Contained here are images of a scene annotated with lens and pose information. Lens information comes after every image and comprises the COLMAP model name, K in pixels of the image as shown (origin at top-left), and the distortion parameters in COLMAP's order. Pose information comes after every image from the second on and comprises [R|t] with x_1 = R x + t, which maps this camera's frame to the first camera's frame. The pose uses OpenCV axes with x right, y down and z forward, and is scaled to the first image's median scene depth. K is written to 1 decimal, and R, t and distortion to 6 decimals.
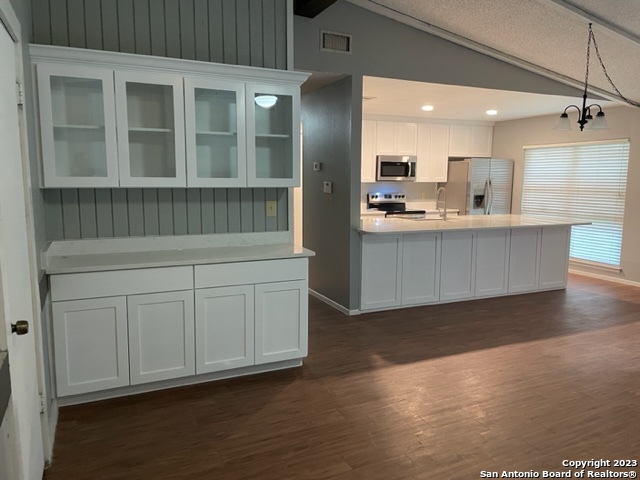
lens RADIAL K [[491.4, 0, 329.6], [0, 491.4, 237.0], [0, 0, 1]] dist [0.068646, -0.005865]
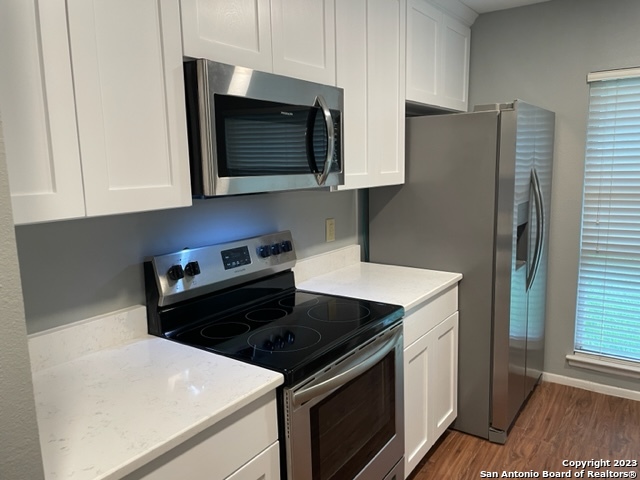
lens RADIAL K [[491.4, 0, 329.6], [0, 491.4, 237.0], [0, 0, 1]] dist [0.068646, -0.005865]
pose [[0.866904, -0.099831, 0.488376, 0.043743], [0.090902, 0.994973, 0.042029, -0.099135], [-0.490116, 0.007959, 0.871621, 0.781153]]
